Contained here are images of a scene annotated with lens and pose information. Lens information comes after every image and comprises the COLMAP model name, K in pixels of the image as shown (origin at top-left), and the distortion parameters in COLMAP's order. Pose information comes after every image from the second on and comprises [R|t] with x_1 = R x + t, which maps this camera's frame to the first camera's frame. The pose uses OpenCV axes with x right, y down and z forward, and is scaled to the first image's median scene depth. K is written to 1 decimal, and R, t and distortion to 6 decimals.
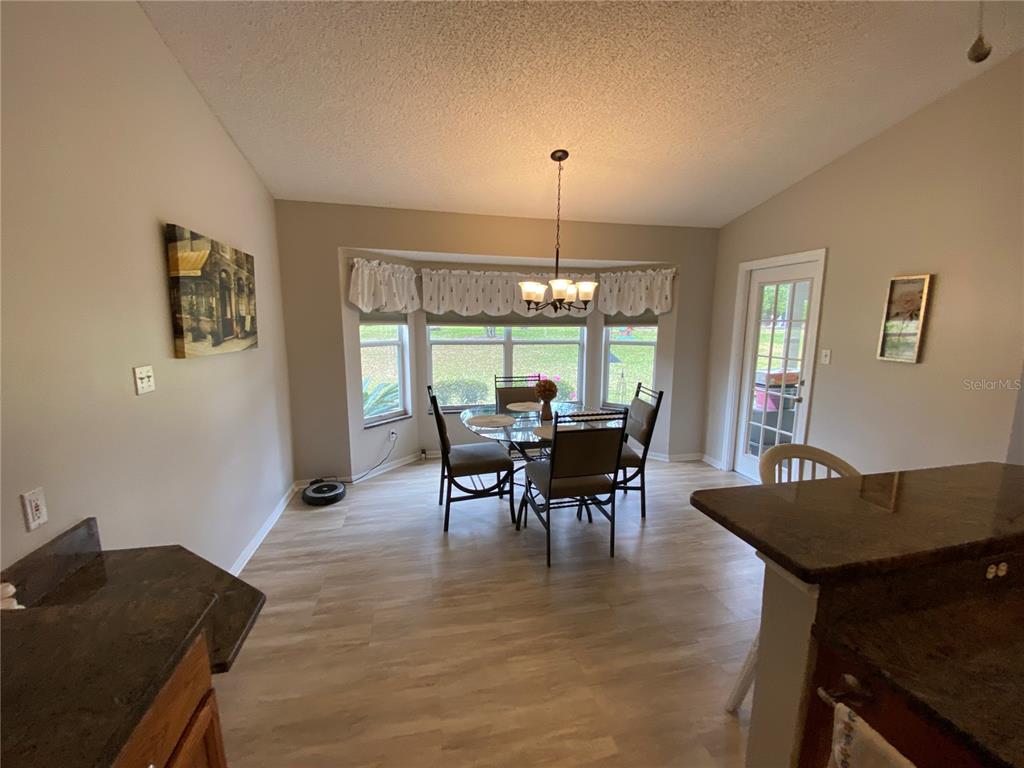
lens RADIAL K [[411.4, 0, 515.5], [0, 411.4, 384.3], [0, 0, 1]] dist [0.005632, -0.007464]
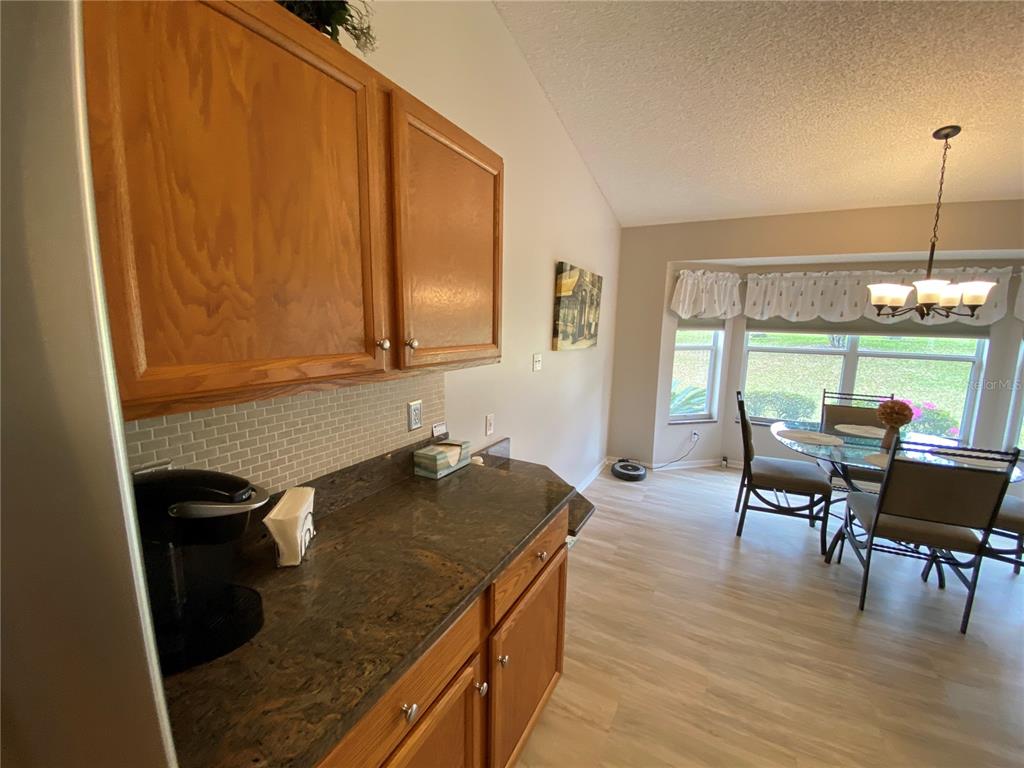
lens RADIAL K [[411.4, 0, 511.4], [0, 411.4, 385.5], [0, 0, 1]] dist [0.005632, -0.007464]
pose [[0.743809, 0.110585, -0.659180, 0.038069], [-0.115429, 0.992653, 0.036280, 0.017047], [0.658349, 0.049103, 0.751109, -0.124478]]
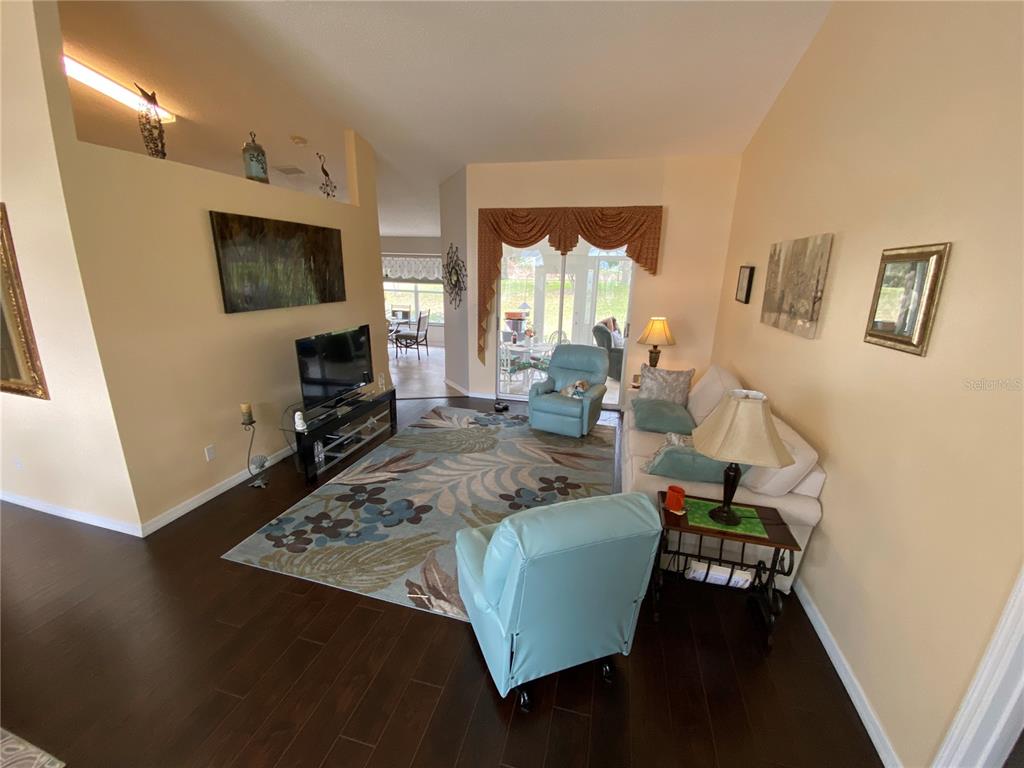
lens RADIAL K [[403.3, 0, 527.7], [0, 403.3, 388.9], [0, 0, 1]] dist [0.016604, -0.001770]
pose [[0.894815, 0.137762, -0.424651, 2.125148], [-0.084126, 0.986190, 0.142664, 0.075724], [0.438440, -0.091933, 0.894046, -1.007873]]
